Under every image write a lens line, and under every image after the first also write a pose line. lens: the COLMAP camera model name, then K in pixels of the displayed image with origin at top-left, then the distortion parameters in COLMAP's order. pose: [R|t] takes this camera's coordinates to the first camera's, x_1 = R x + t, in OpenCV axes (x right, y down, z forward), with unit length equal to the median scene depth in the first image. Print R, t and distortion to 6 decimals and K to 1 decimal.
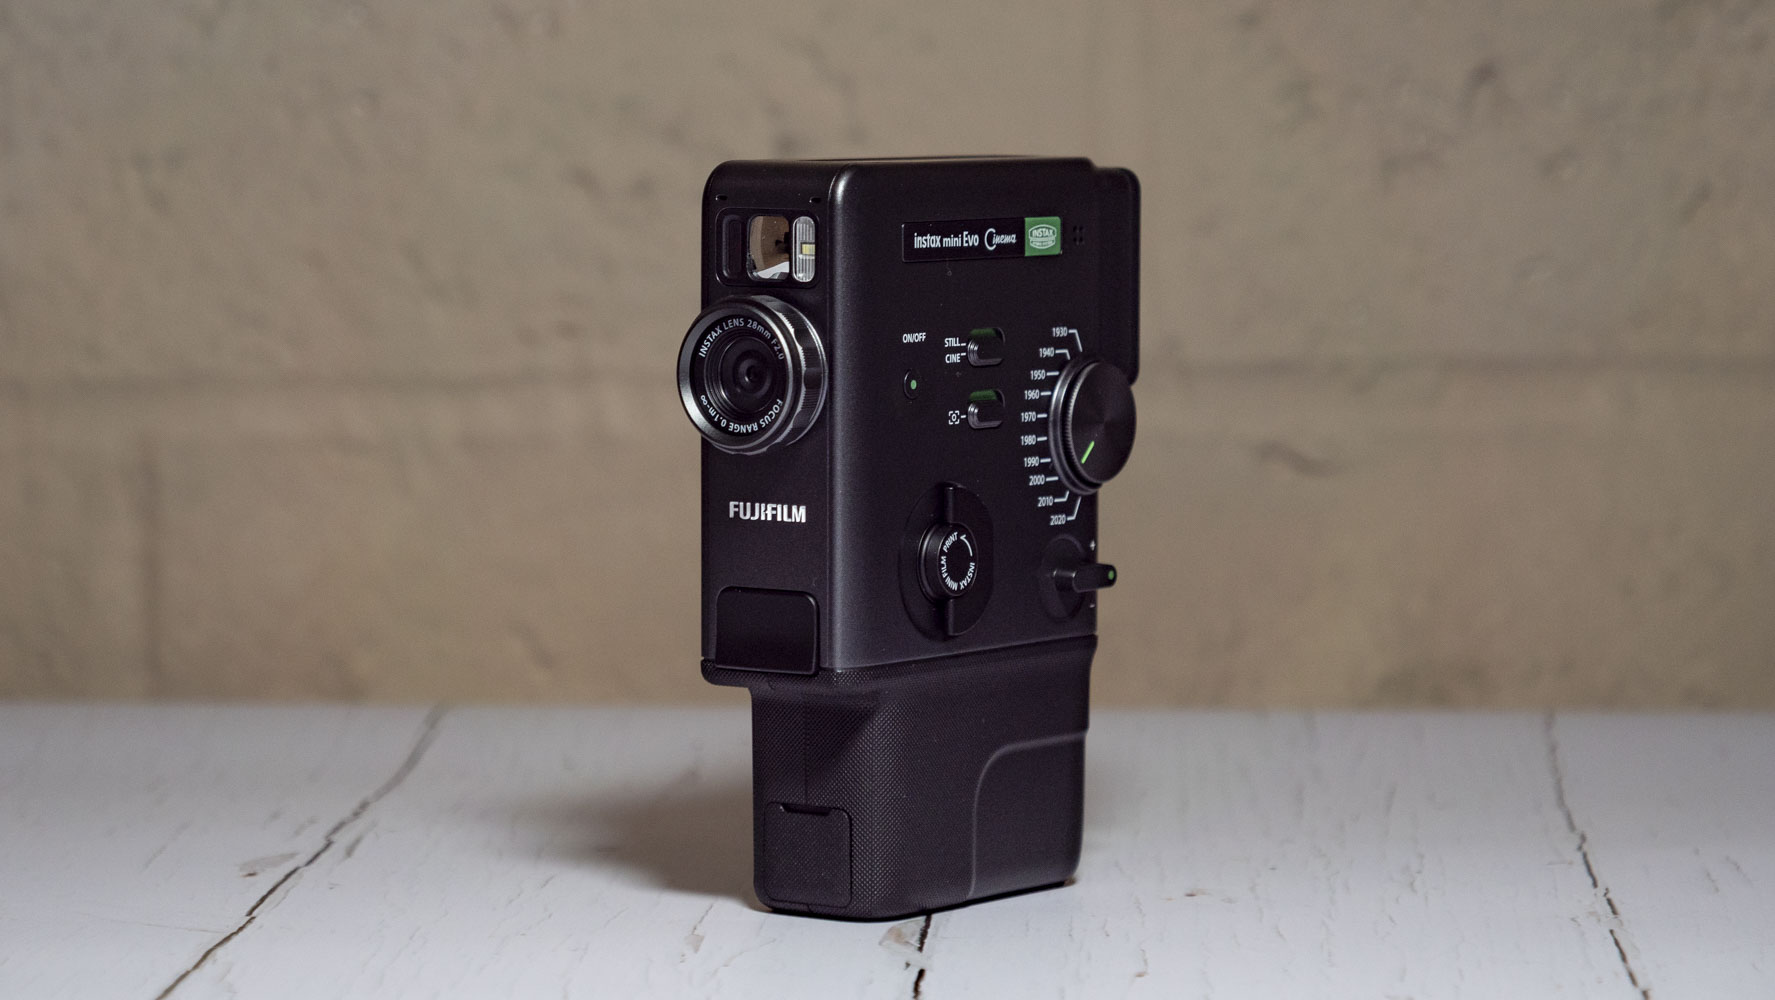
lens RADIAL K [[6694.8, 0, 891.4], [0, 6694.8, 494.7], [0, 0, 1]] dist [-0.127802, 0.000000]
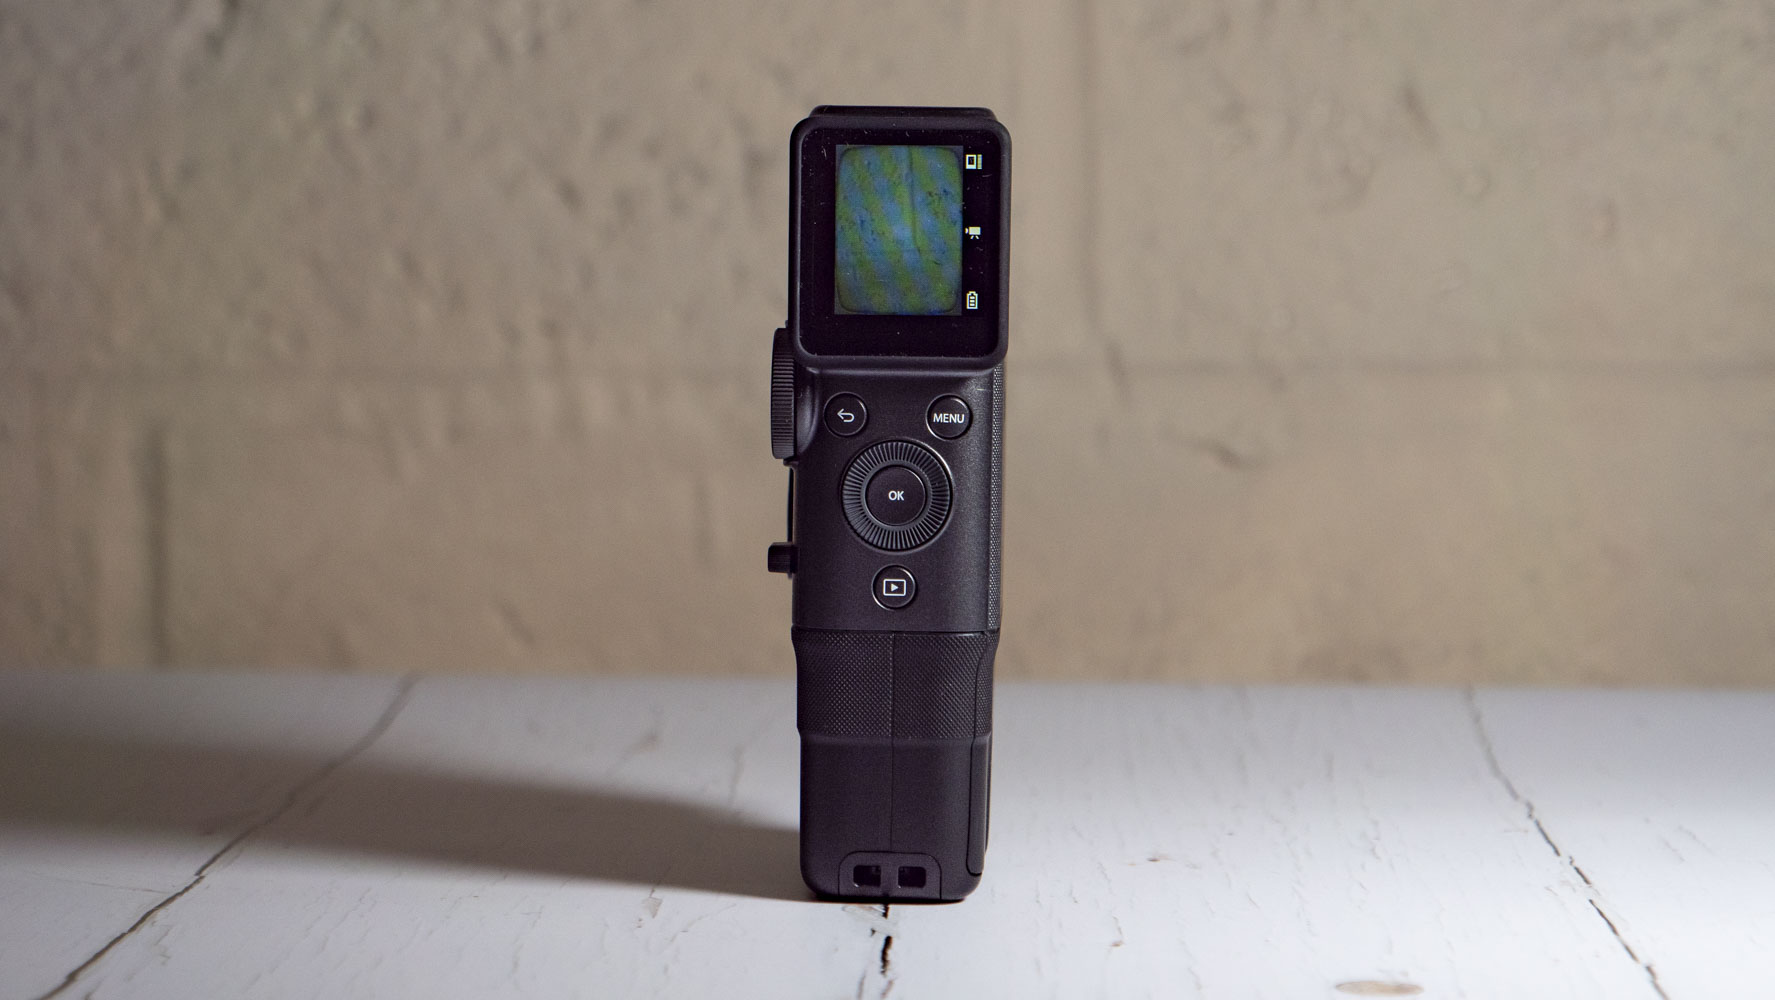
lens RADIAL K [[5228.1, 0, 883.1], [0, 5228.1, 508.7], [0, 0, 1]] dist [-0.016541, 0.000000]
pose [[0.999928, 0.007387, 0.009437, -0.003467], [-0.007328, 0.999954, -0.006211, 0.013000], [-0.009483, 0.006141, 0.999936, 0.228247]]
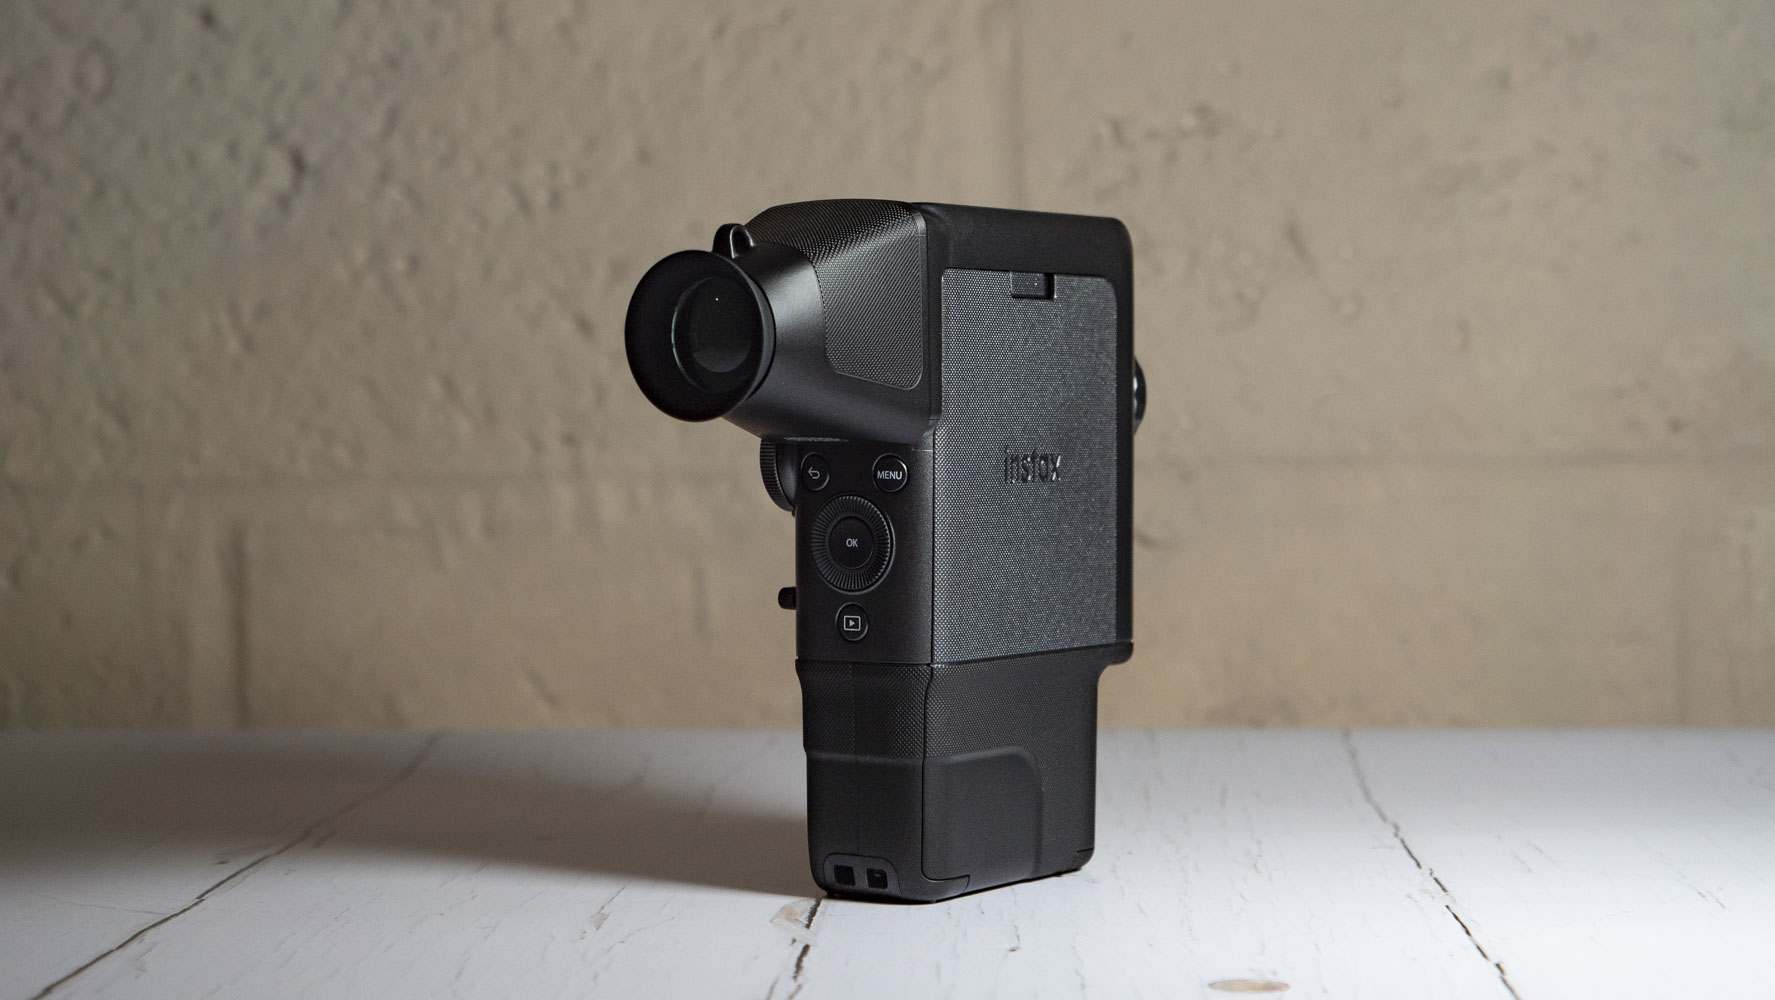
lens RADIAL K [[4066.5, 0, 877.8], [0, 4066.5, 503.6], [0, 0, 1]] dist [-0.033026, 0.000000]
pose [[0.999985, -0.005427, 0.000069, 0.014836], [0.005426, 0.999344, -0.035818, 0.022253], [0.000125, 0.035818, 0.999358, 0.326097]]
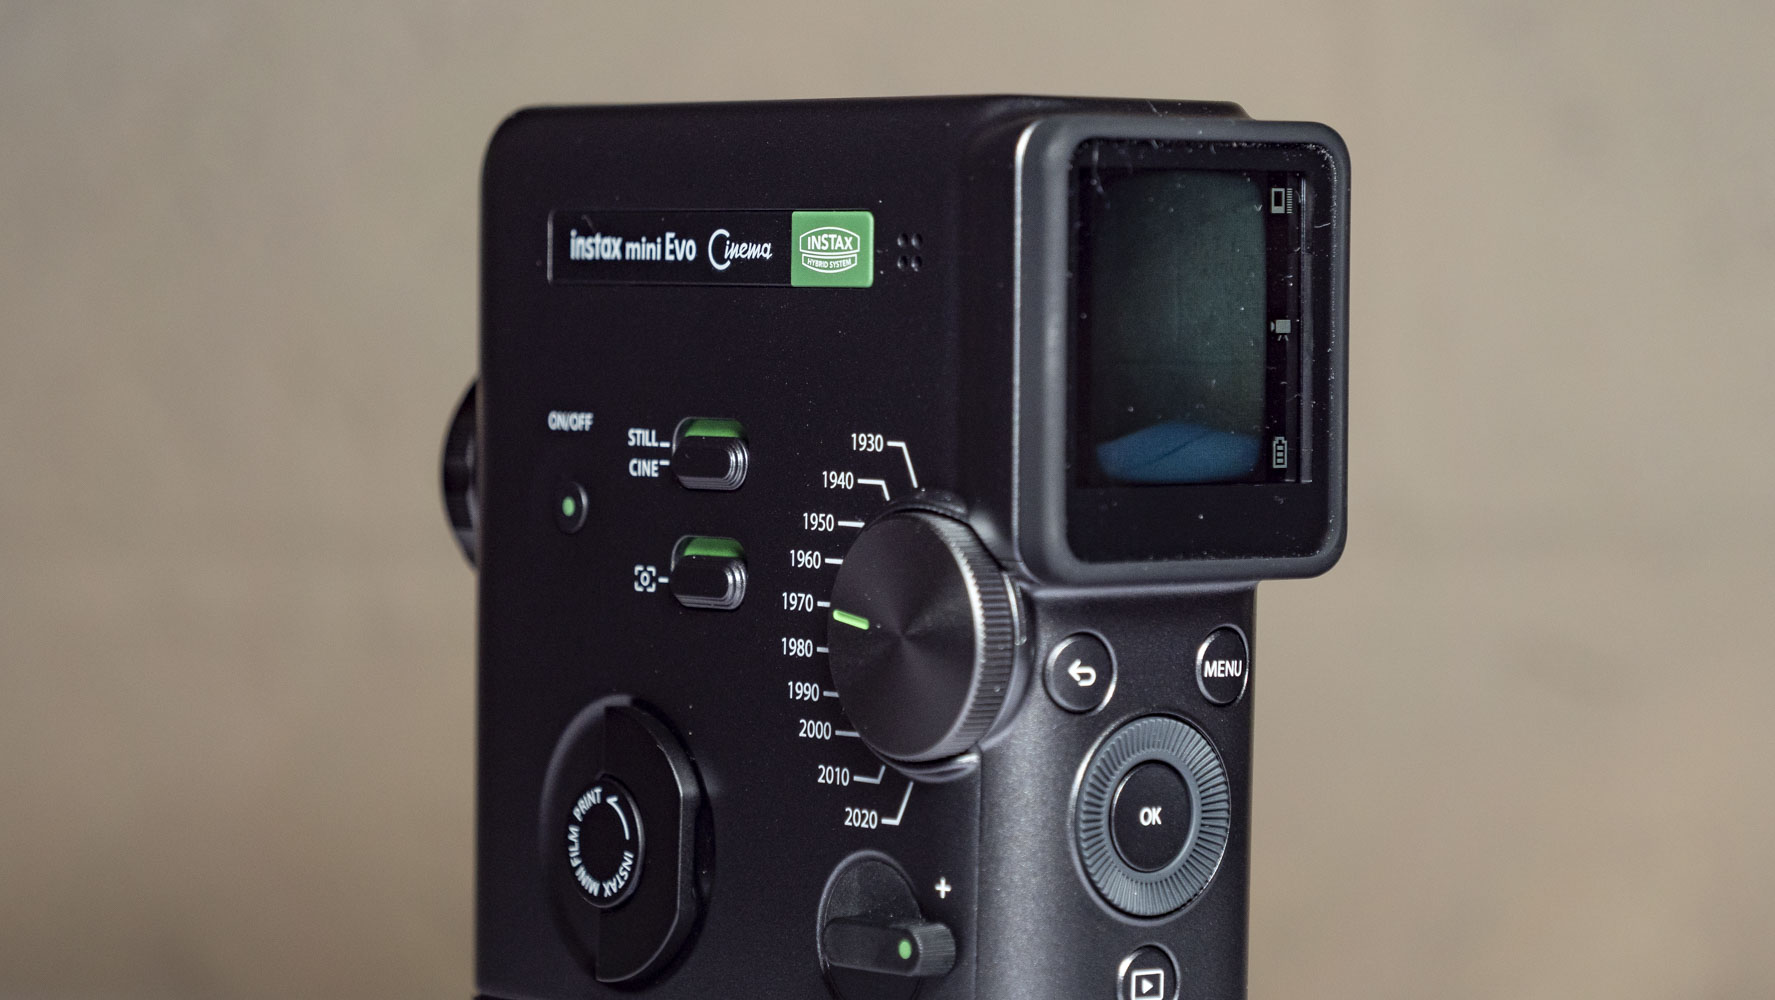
lens RADIAL K [[6694.8, 0, 887.7], [0, 6694.8, 498.3], [0, 0, 1]] dist [-0.127802, 0.000000]
pose [[-0.343024, 0.040367, -0.938459, 0.503271], [-0.063123, 0.995827, 0.065907, -0.054288], [0.937203, 0.081846, -0.339044, 1.195480]]
